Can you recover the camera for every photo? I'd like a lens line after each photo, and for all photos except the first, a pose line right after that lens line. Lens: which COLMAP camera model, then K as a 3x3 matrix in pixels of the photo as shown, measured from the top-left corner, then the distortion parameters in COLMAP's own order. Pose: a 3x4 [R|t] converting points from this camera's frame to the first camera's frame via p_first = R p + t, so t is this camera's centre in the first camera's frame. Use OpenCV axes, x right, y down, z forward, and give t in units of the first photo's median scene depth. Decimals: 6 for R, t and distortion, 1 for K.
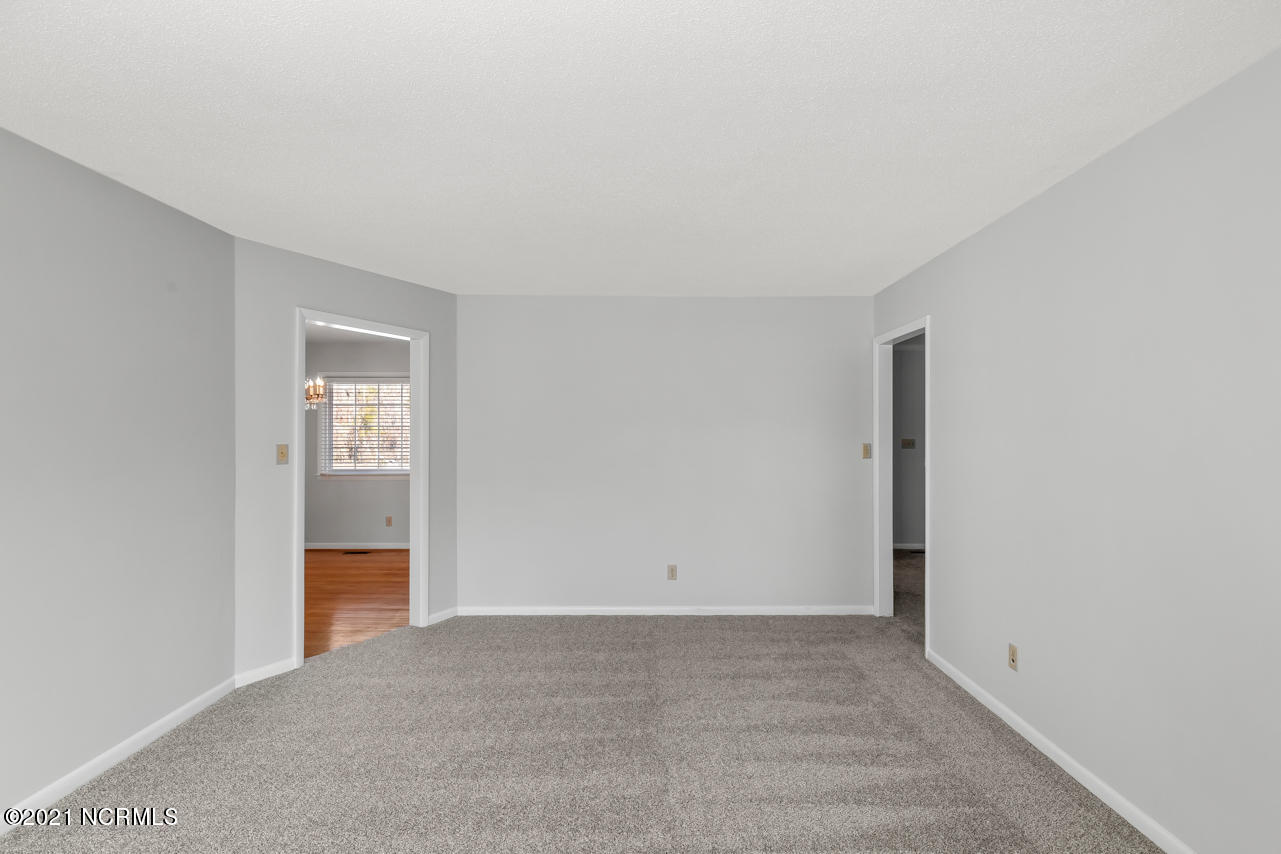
lens RADIAL K [[582.5, 0, 638.6], [0, 582.5, 428.4], [0, 0, 1]] dist [0.001843, -0.000408]
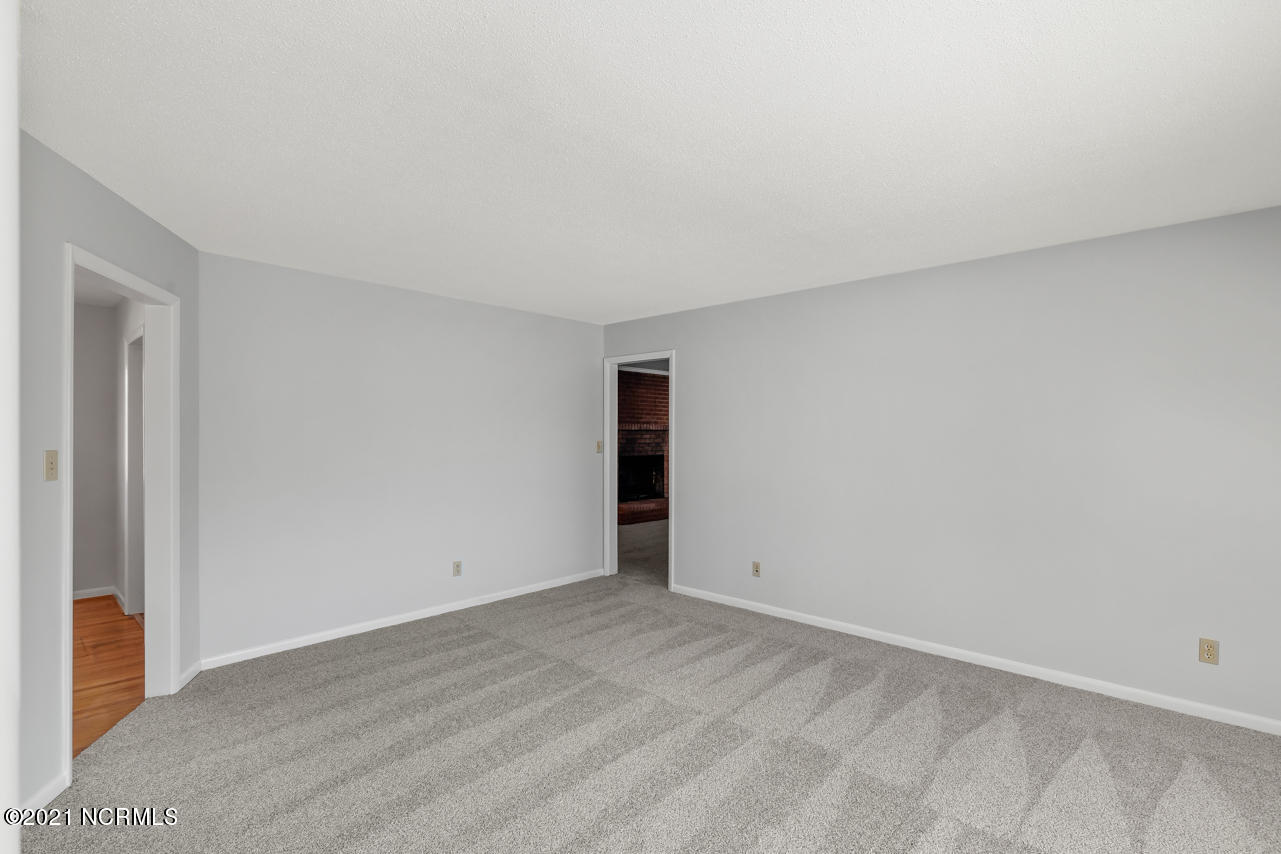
lens RADIAL K [[582.5, 0, 645.3], [0, 582.5, 430.8], [0, 0, 1]] dist [0.001843, -0.000408]
pose [[0.695329, 0.003386, 0.718684, -0.583421], [-0.007480, 0.999969, 0.002526, -0.001329], [-0.718653, -0.007132, 0.695332, 0.061659]]
